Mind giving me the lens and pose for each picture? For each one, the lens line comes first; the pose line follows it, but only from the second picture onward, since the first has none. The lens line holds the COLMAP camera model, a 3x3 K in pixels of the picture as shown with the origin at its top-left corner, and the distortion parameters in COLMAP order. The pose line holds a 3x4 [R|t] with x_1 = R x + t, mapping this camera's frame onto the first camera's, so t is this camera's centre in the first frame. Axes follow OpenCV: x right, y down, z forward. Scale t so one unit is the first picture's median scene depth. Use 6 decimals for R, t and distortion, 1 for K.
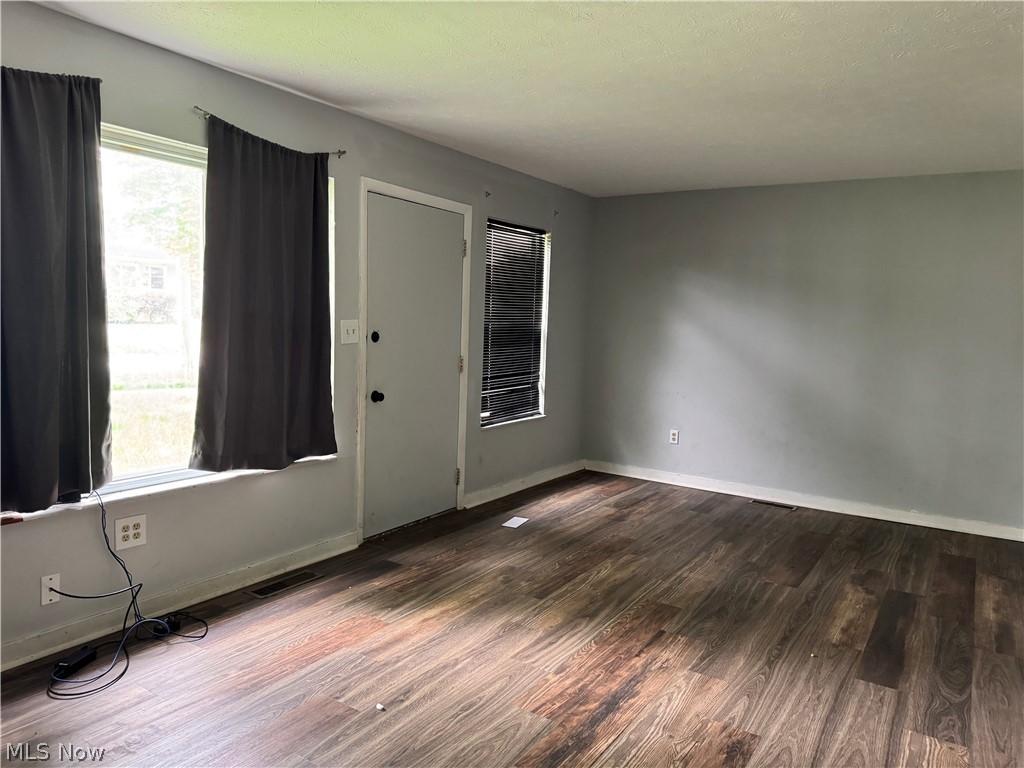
lens RADIAL K [[729.6, 0, 508.3], [0, 729.6, 368.5], [0, 0, 1]] dist [0.080515, -0.060285]
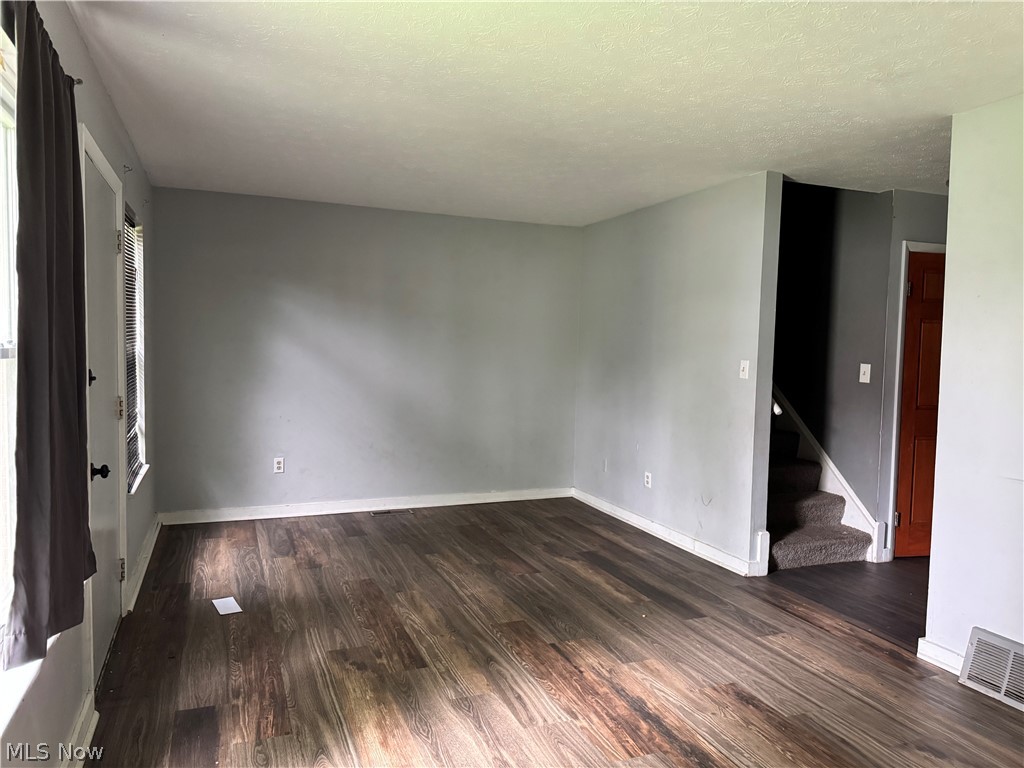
lens RADIAL K [[729.6, 0, 514.3], [0, 729.6, 362.9], [0, 0, 1]] dist [0.080515, -0.060285]
pose [[0.577419, -0.047405, 0.815071, -0.578748], [0.056899, 0.998222, 0.017747, -0.056399], [-0.814463, 0.036129, 0.579090, 0.376208]]
